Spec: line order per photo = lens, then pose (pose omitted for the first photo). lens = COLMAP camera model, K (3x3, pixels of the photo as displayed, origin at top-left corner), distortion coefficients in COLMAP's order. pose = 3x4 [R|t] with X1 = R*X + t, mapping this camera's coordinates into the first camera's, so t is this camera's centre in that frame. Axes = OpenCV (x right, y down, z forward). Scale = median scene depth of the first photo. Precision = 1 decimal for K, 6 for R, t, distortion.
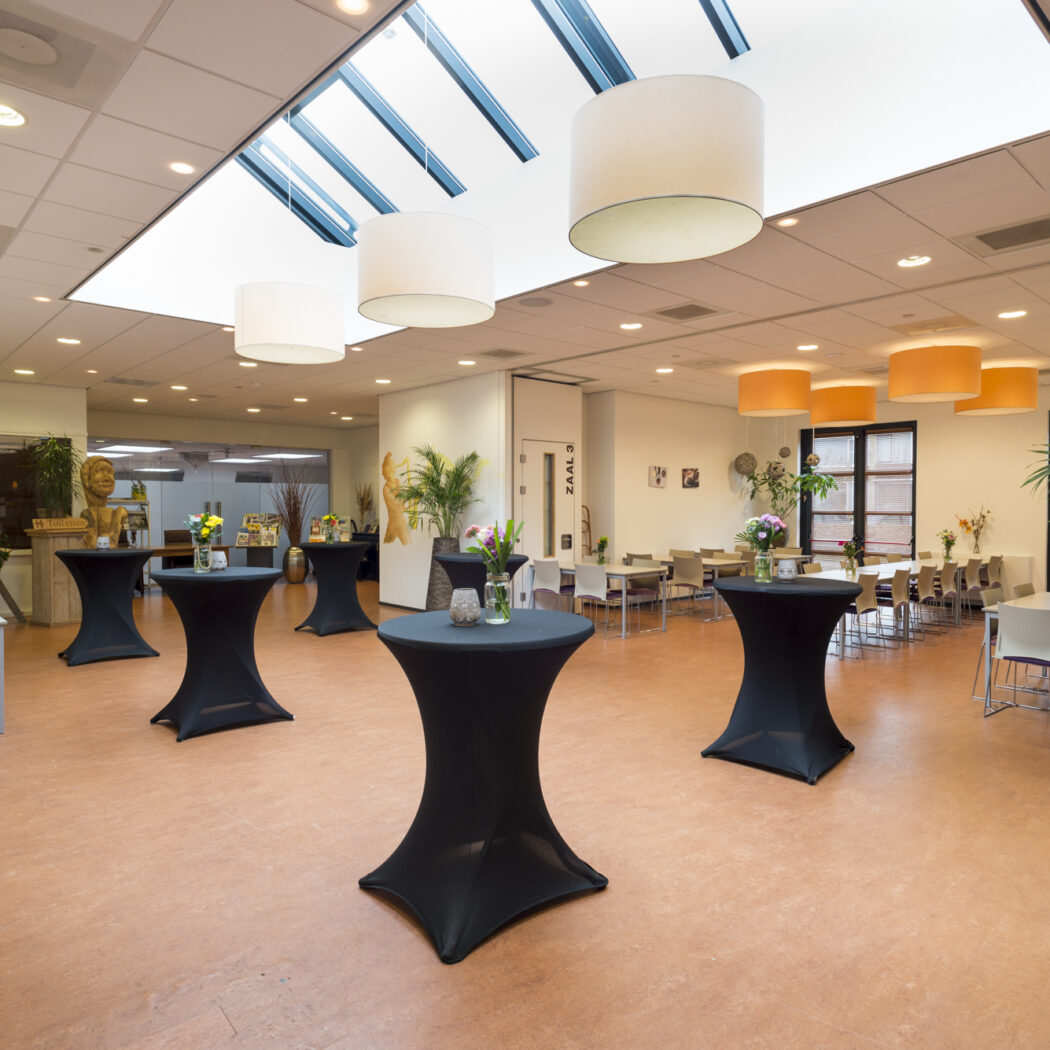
lens RADIAL K [[751.7, 0, 524.8], [0, 751.7, 520.0], [0, 0, 1]] dist [0.039361, -0.013748]
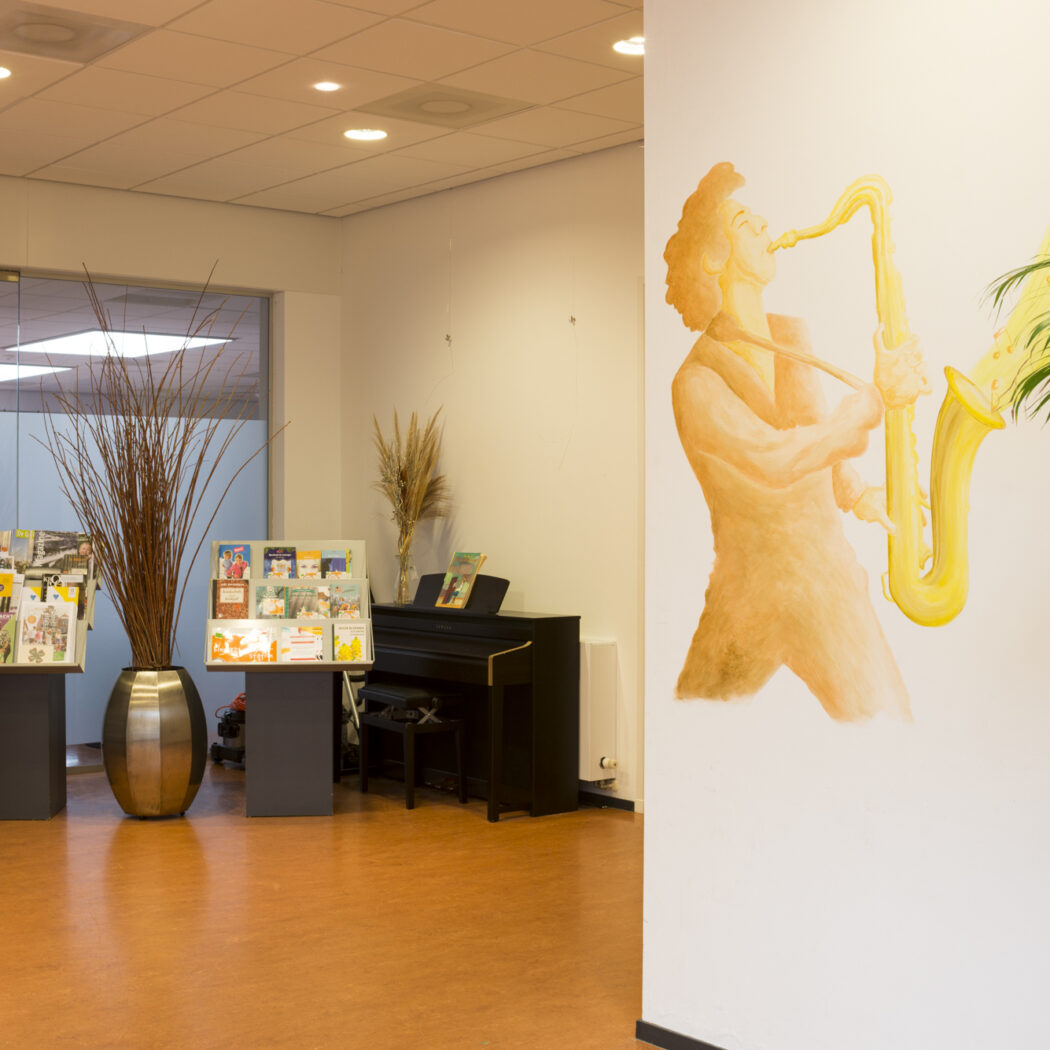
lens RADIAL K [[1580.8, 0, 529.1], [0, 1580.8, 525.2], [0, 0, 1]] dist [-0.149121, 0.000000]
pose [[0.999177, -0.000767, -0.040564, -0.193721], [0.000180, 0.999895, -0.014470, -0.003326], [0.040571, 0.014451, 0.999072, 0.596749]]
